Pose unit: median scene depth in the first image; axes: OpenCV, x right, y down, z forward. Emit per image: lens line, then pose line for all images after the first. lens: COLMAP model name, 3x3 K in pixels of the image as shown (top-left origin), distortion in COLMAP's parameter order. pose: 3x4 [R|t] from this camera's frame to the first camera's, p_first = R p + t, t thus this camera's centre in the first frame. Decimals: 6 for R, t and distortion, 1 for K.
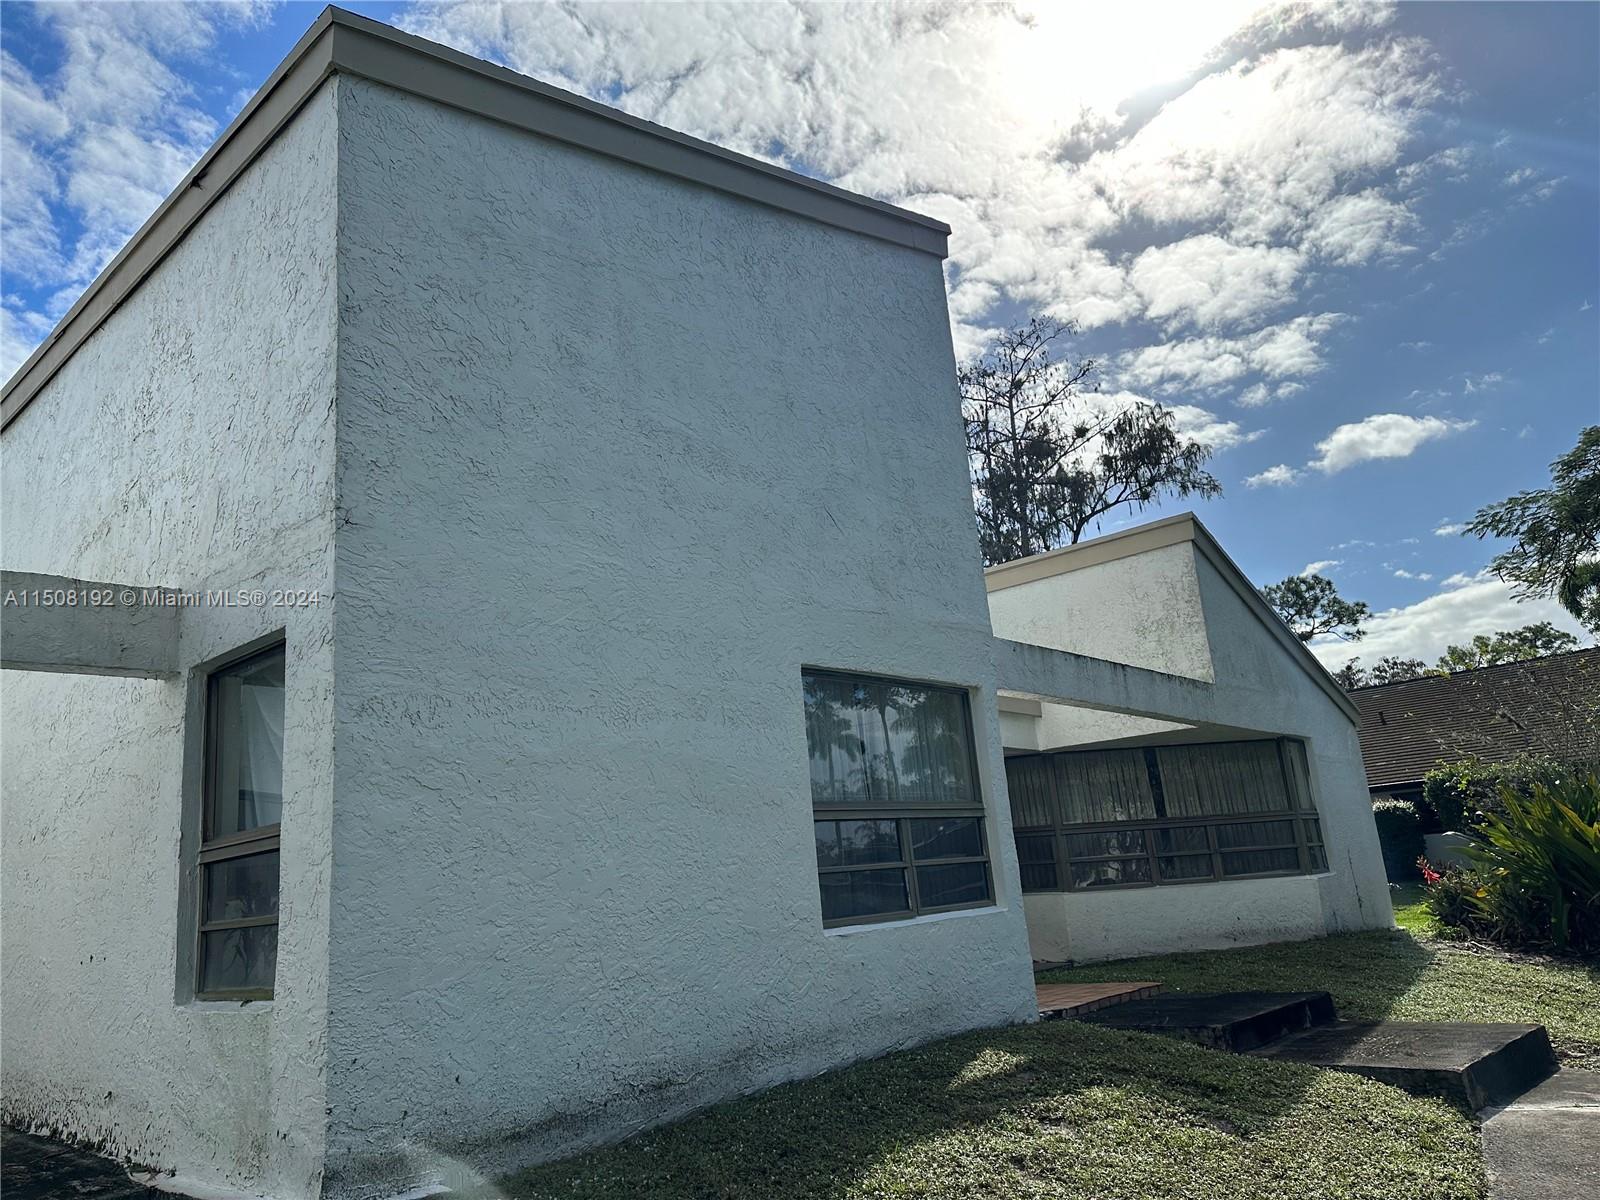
lens RADIAL K [[1123.6, 0, 800.0], [0, 1123.6, 600.0], [0, 0, 1]] dist [0.047006, -0.053326]
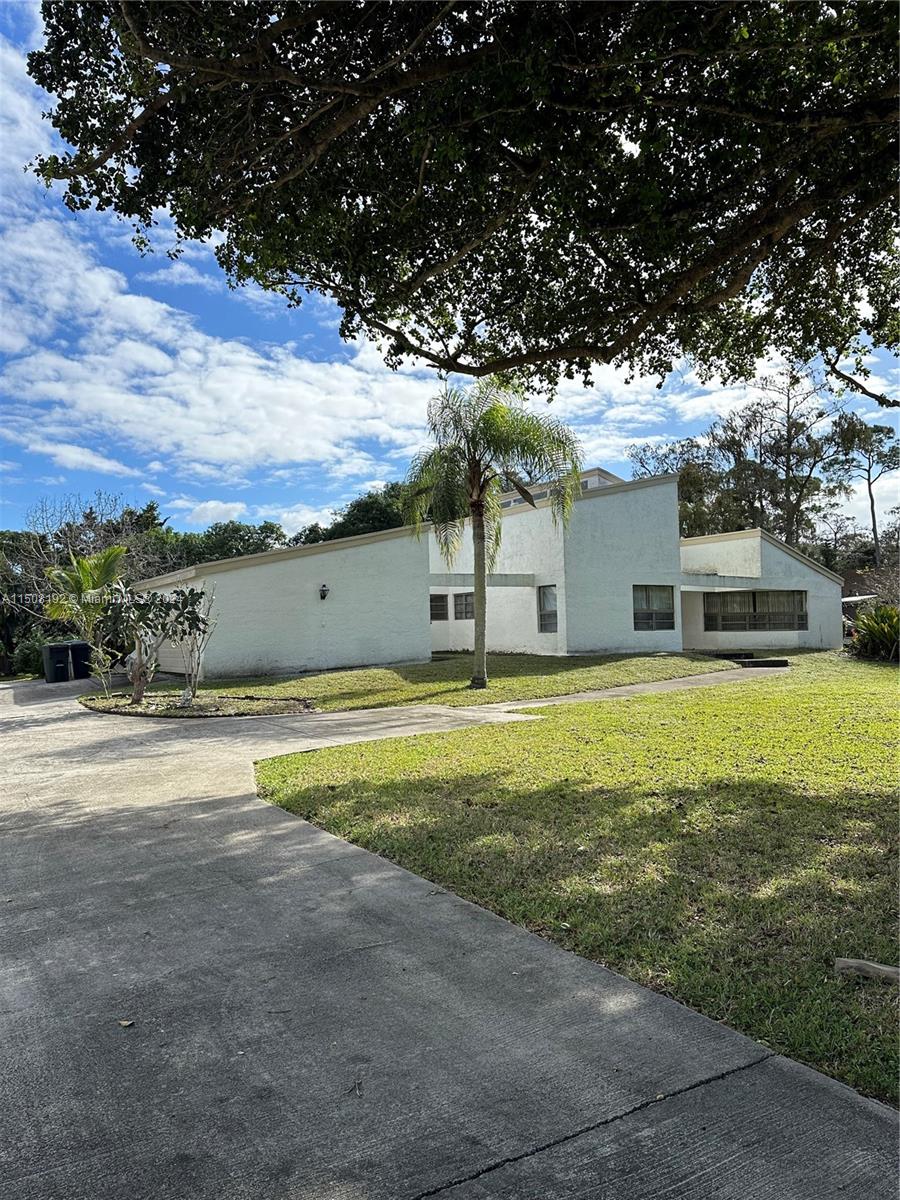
lens RADIAL K [[842.7, 0, 450.0], [0, 842.7, 600.0], [0, 0, 1]] dist [0.047006, -0.053326]
pose [[0.958131, 0.052770, -0.281424, 0.397535], [0.008751, 0.977015, 0.212992, -0.959990], [0.286195, -0.206537, 0.935647, -3.980029]]
